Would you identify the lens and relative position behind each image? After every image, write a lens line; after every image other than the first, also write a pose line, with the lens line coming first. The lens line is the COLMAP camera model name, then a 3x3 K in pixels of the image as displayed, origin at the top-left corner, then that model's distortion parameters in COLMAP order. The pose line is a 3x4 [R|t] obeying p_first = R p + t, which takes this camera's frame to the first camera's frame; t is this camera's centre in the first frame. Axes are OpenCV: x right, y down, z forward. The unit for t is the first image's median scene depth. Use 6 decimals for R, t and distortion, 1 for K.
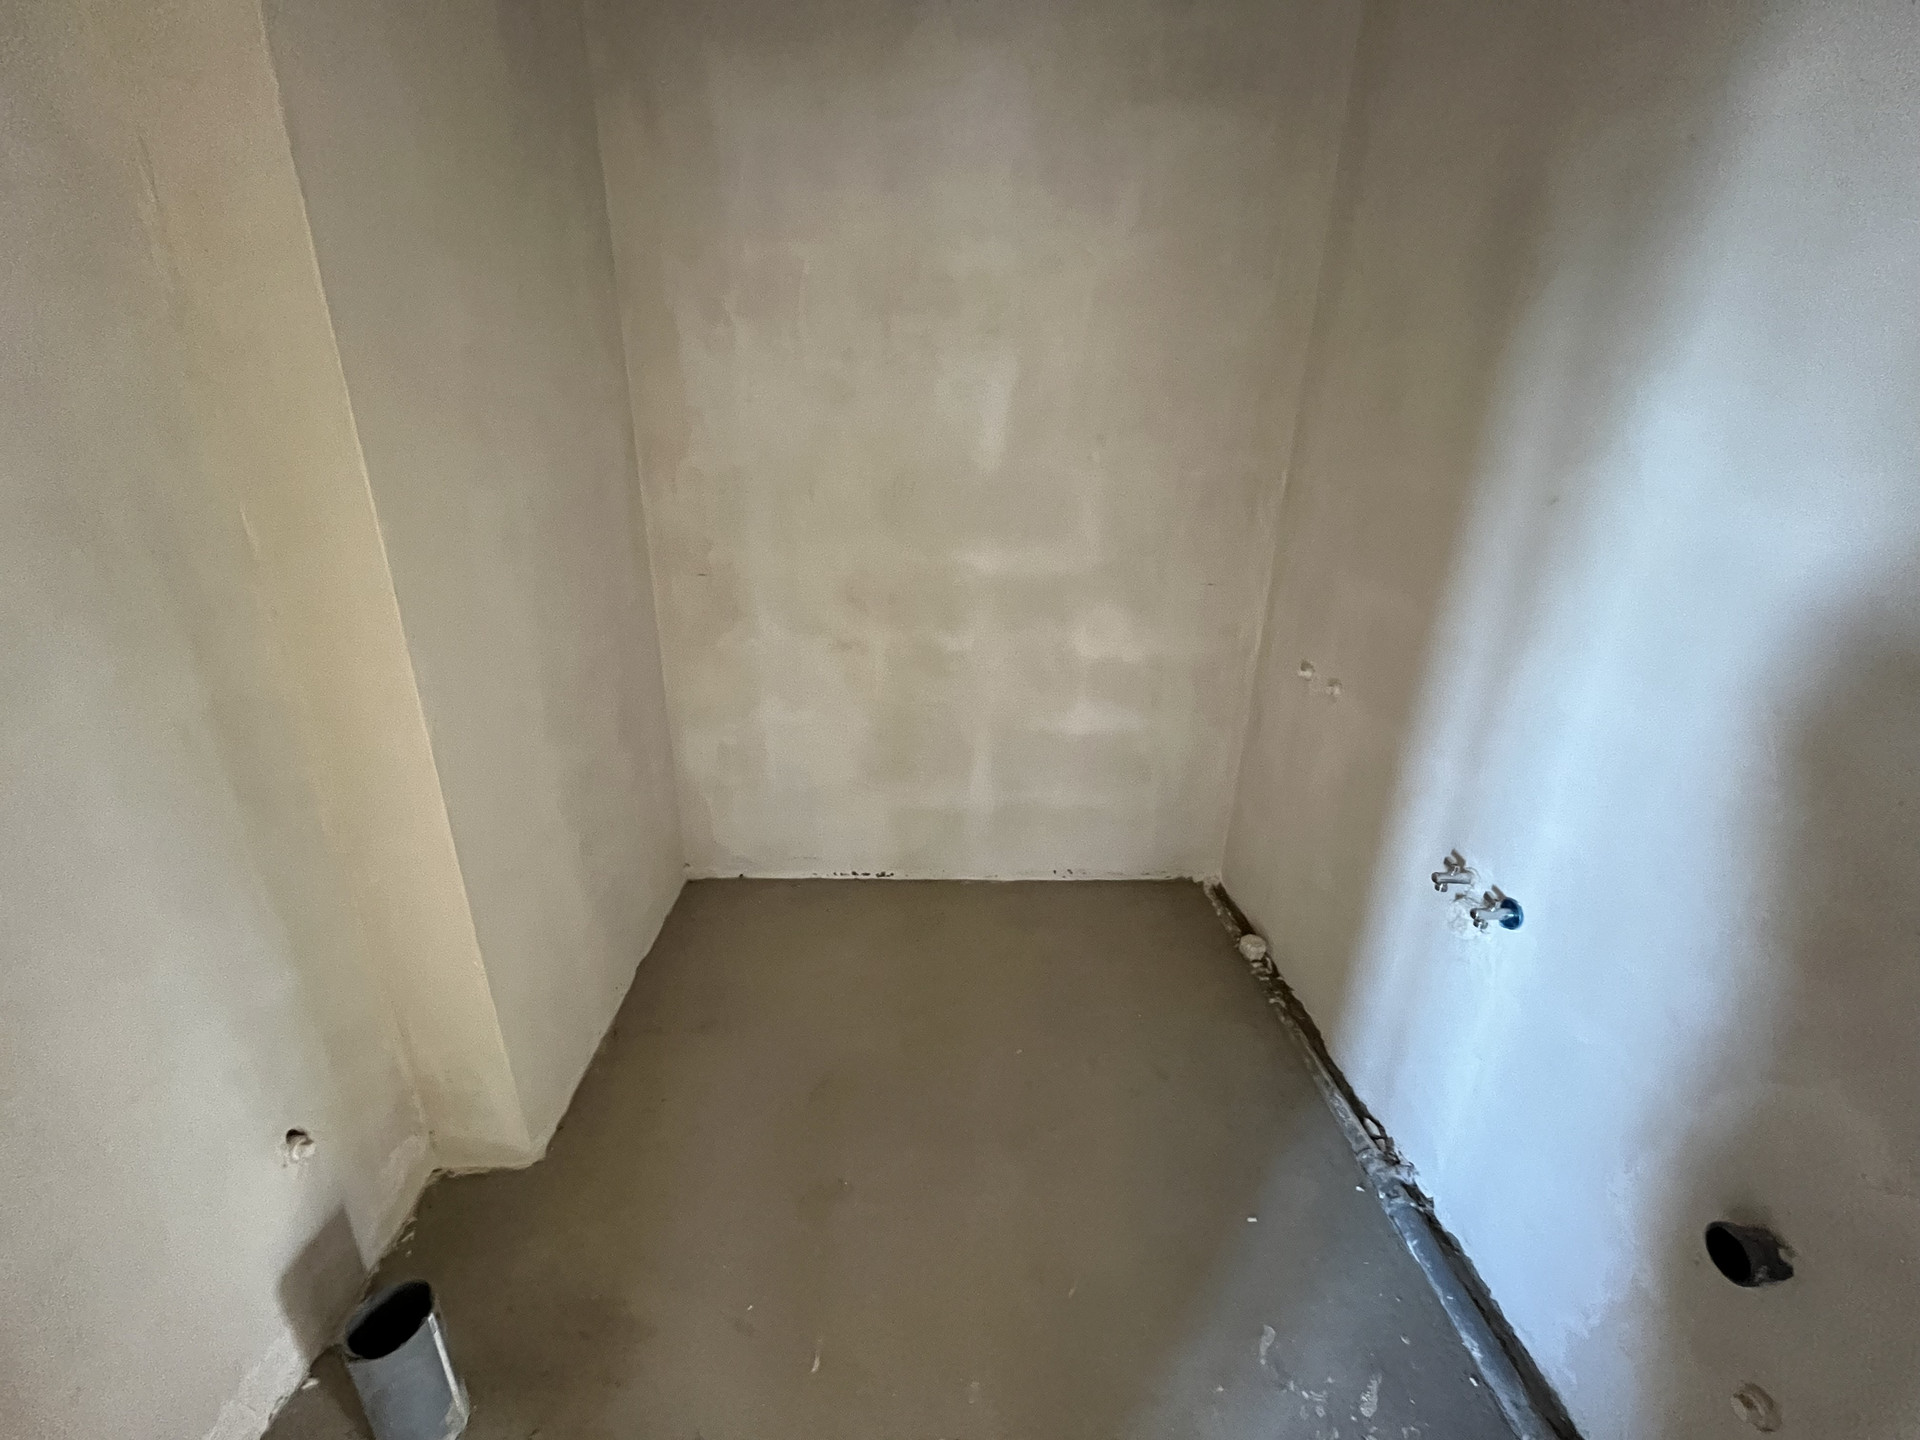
lens RADIAL K [[776.6, 0, 959.3], [0, 776.6, 715.0], [0, 0, 1]] dist [-0.003018, 0.000614]
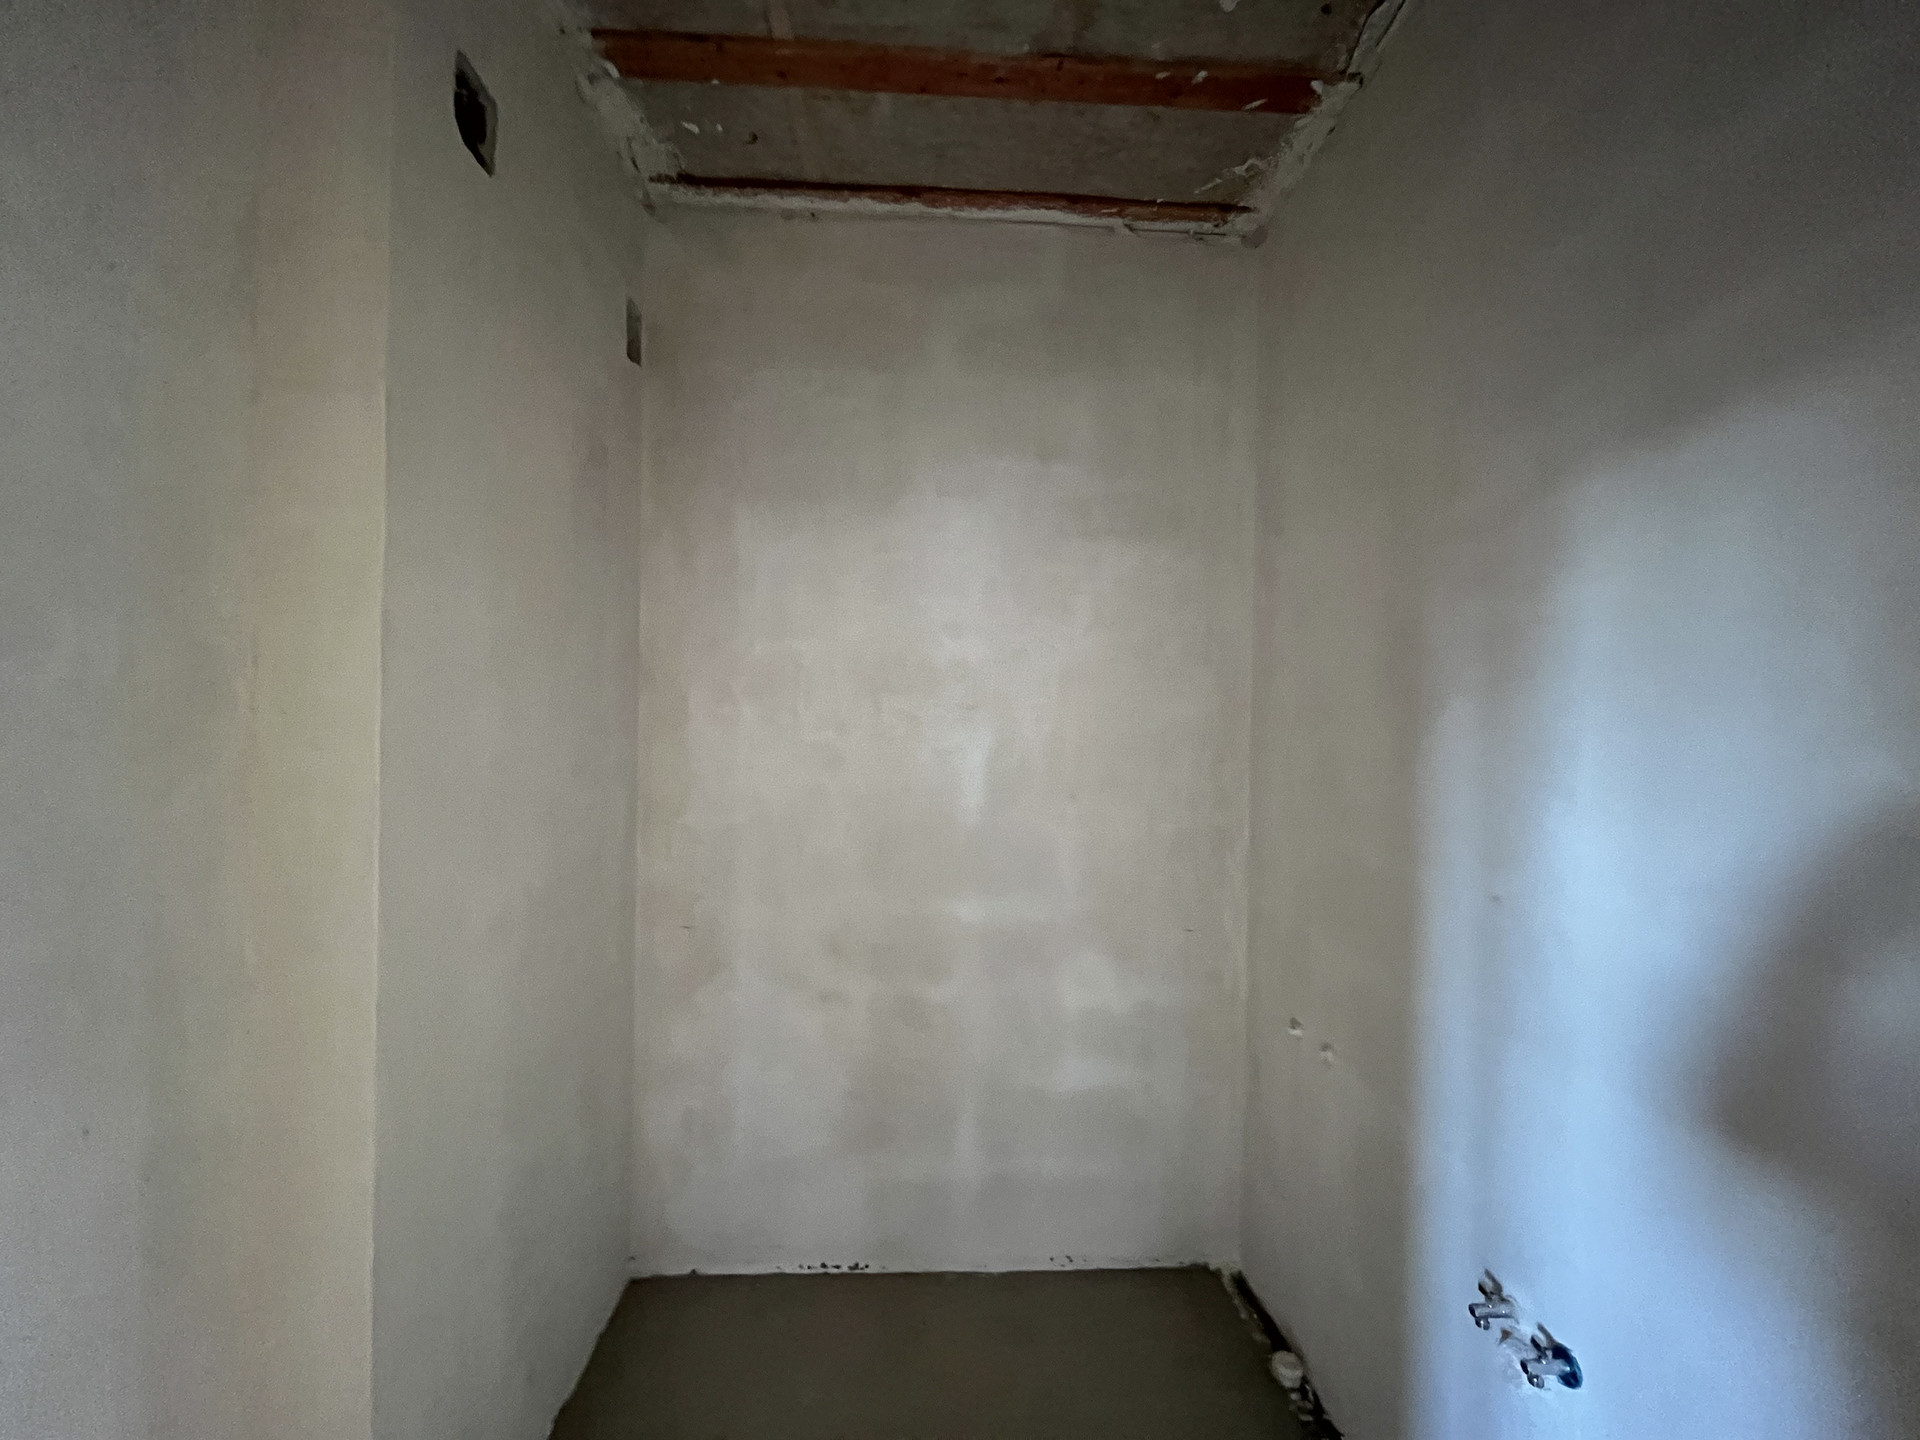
lens RADIAL K [[776.6, 0, 959.1], [0, 776.6, 706.6], [0, 0, 1]] dist [-0.003018, 0.000614]
pose [[0.999798, -0.004130, 0.019651, 0.003535], [0.010709, 0.937514, -0.347783, -0.095118], [-0.016987, 0.347924, 0.937369, -0.048543]]
